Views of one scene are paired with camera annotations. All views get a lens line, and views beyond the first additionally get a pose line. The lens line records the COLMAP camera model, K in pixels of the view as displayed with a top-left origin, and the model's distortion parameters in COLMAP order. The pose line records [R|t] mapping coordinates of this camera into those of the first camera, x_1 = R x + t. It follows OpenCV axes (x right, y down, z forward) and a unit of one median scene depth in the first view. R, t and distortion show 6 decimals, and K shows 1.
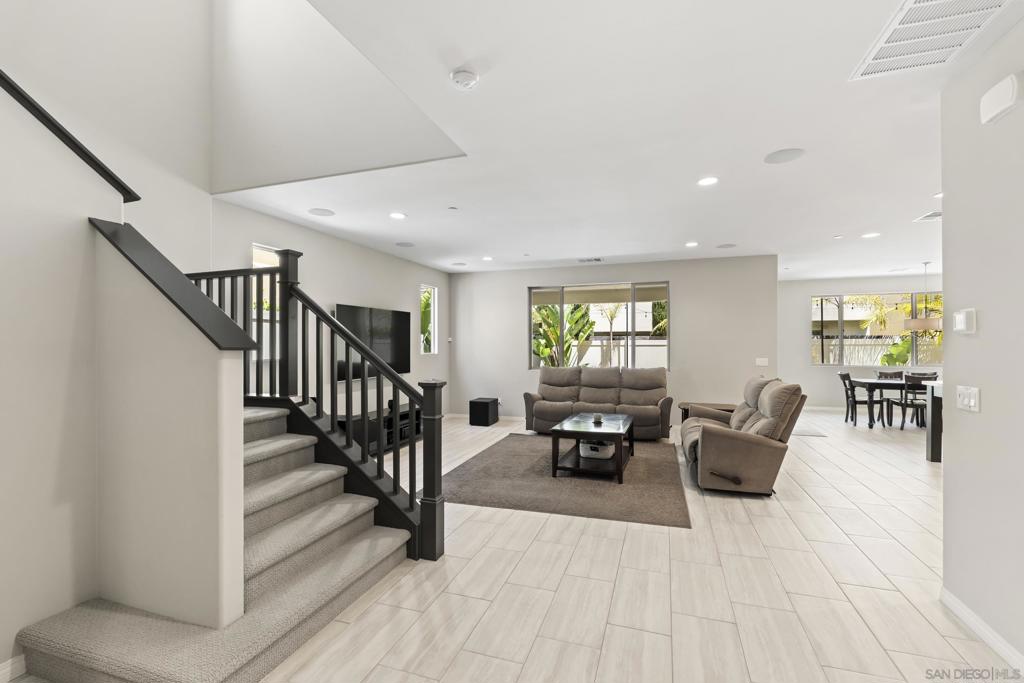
lens RADIAL K [[447.7, 0, 517.6], [0, 447.7, 342.8], [0, 0, 1]] dist [-0.003458, 0.001058]
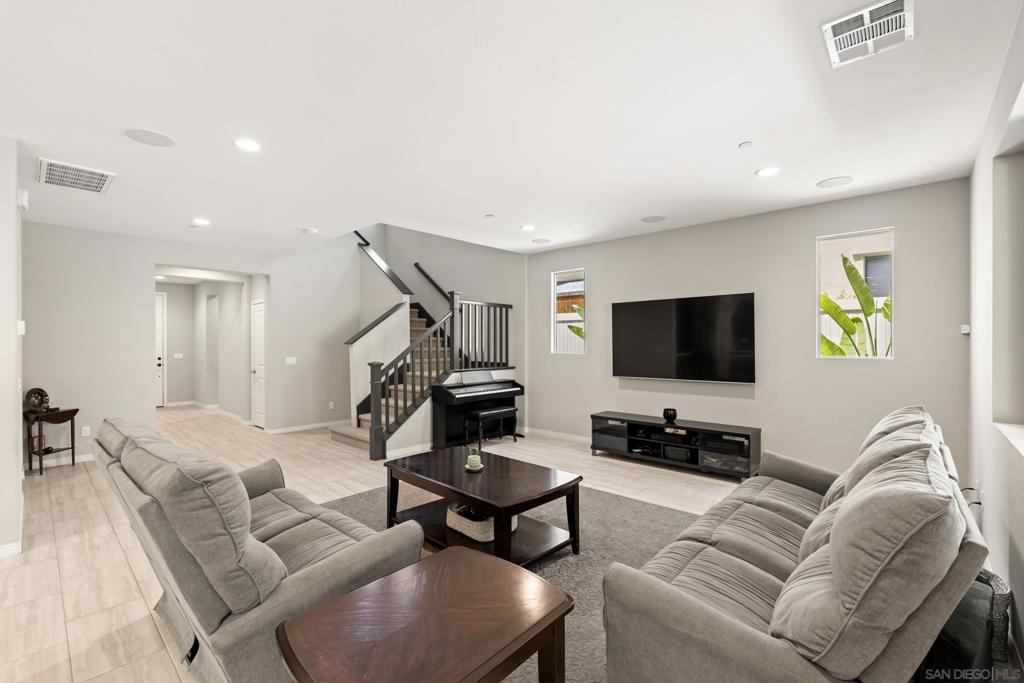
lens RADIAL K [[447.7, 0, 507.3], [0, 447.7, 341.3], [0, 0, 1]] dist [-0.003458, 0.001058]
pose [[-0.418592, 0.001719, -0.908173, 0.463460], [0.007341, 0.999972, -0.001491, 0.001939], [0.908145, -0.007291, -0.418593, 0.844784]]
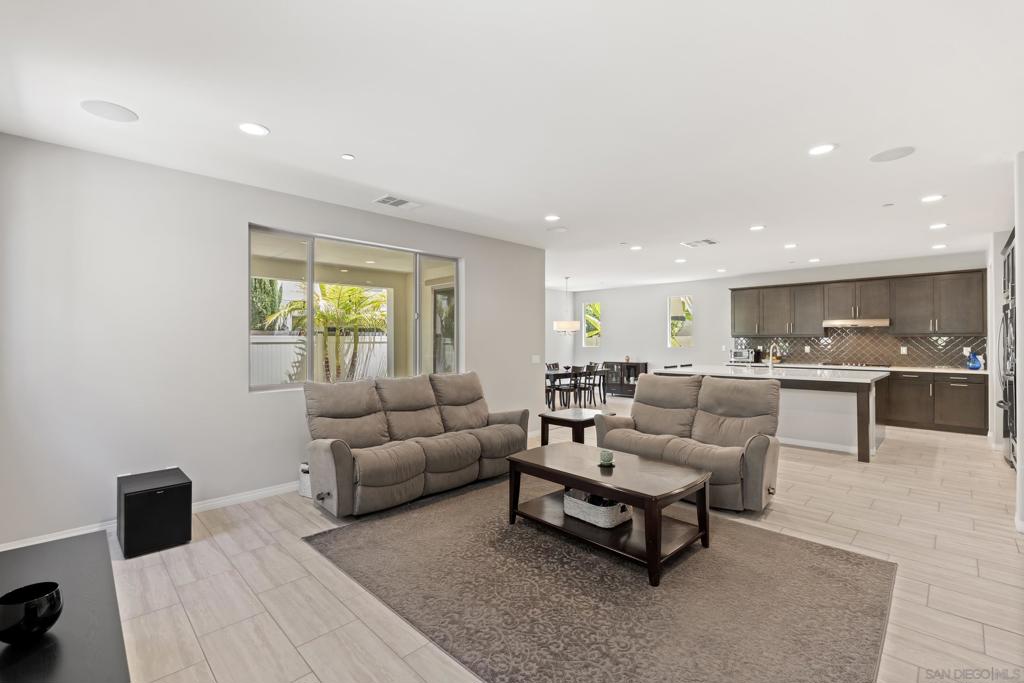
lens RADIAL K [[447.7, 0, 509.0], [0, 447.7, 339.2], [0, 0, 1]] dist [-0.003458, 0.001058]
pose [[0.447543, 0.005761, 0.894244, -0.290009], [-0.004175, 0.999982, -0.004353, 0.002768], [-0.894253, -0.001786, 0.447559, 0.547493]]
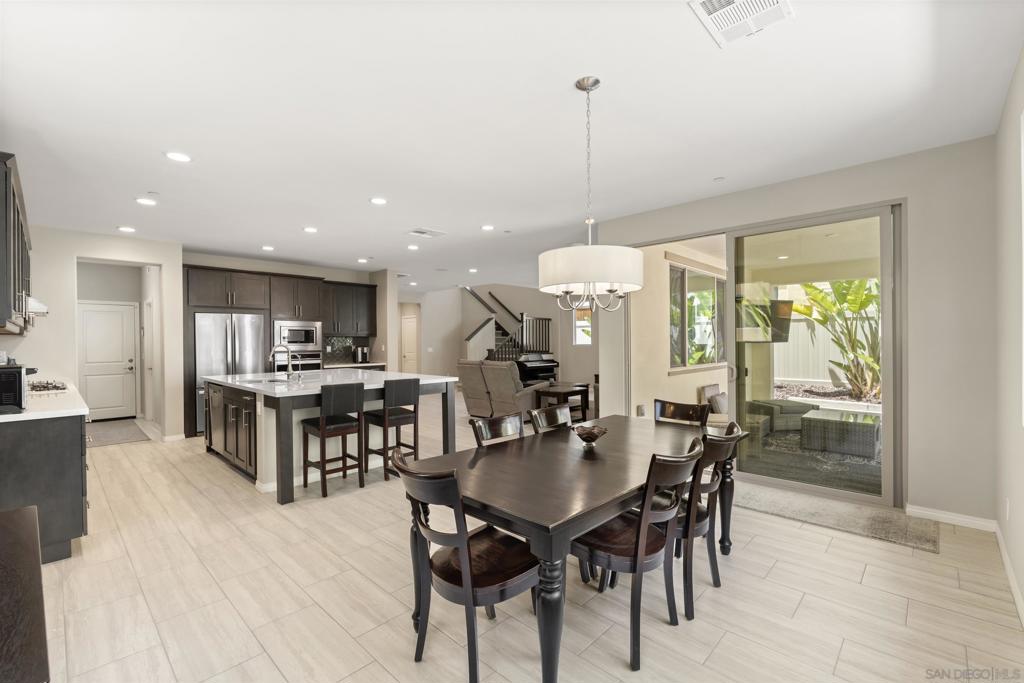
lens RADIAL K [[447.7, 0, 509.5], [0, 447.7, 342.3], [0, 0, 1]] dist [-0.003458, 0.001058]
pose [[-0.430406, 0.009446, -0.902586, 1.183072], [0.012215, 0.999915, 0.004639, 0.004145], [0.902553, -0.009028, -0.430485, 1.042661]]
